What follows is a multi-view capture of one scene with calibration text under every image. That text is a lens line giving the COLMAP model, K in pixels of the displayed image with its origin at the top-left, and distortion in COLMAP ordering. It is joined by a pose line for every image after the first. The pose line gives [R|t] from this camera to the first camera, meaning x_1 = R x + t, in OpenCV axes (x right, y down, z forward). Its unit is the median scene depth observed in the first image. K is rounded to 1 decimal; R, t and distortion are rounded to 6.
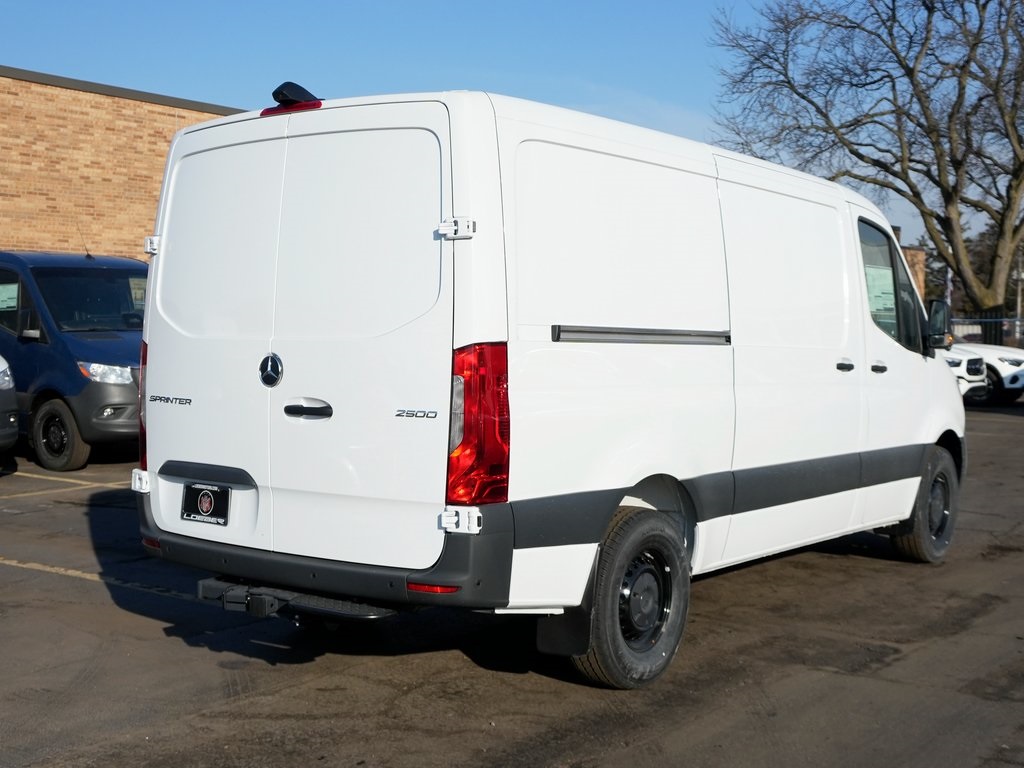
lens RADIAL K [[1407.6, 0, 512.0], [0, 1407.6, 384.1], [0, 0, 1]] dist [0.021010, 0.000000]
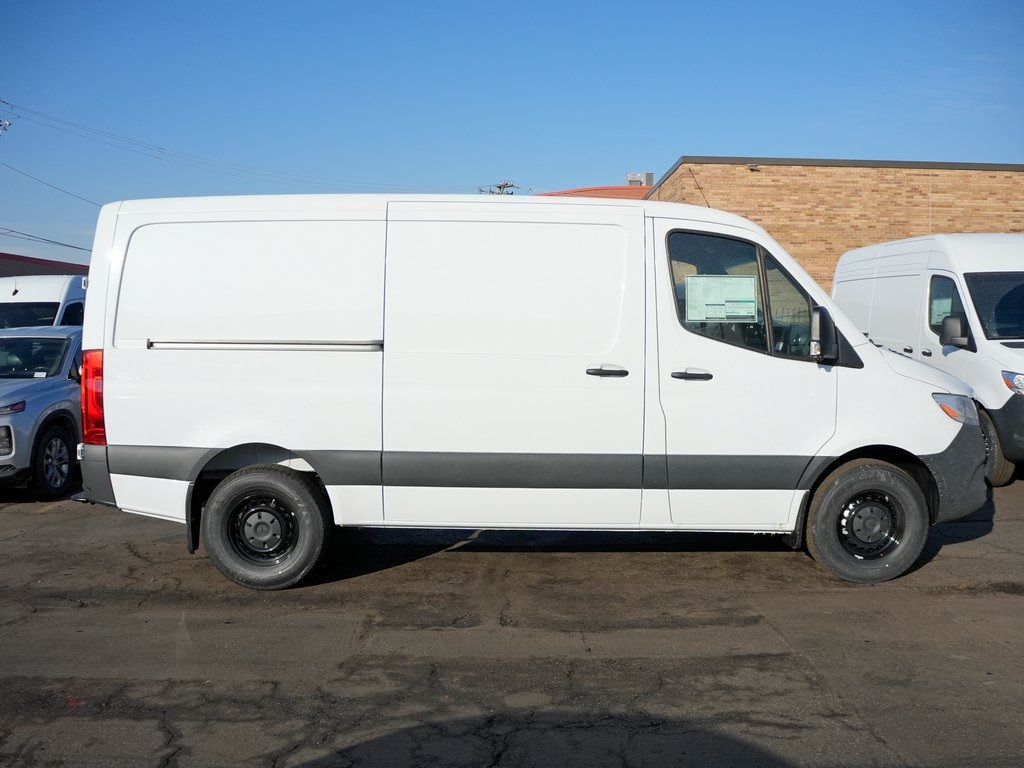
lens RADIAL K [[937.1, 0, 512.1], [0, 937.1, 382.0], [0, 0, 1]] dist [-0.127132, 0.000000]
pose [[0.566334, 0.041080, -0.823151, 0.273808], [-0.026392, 0.999149, 0.031706, -0.009023], [0.823753, 0.003769, 0.566936, 0.186449]]
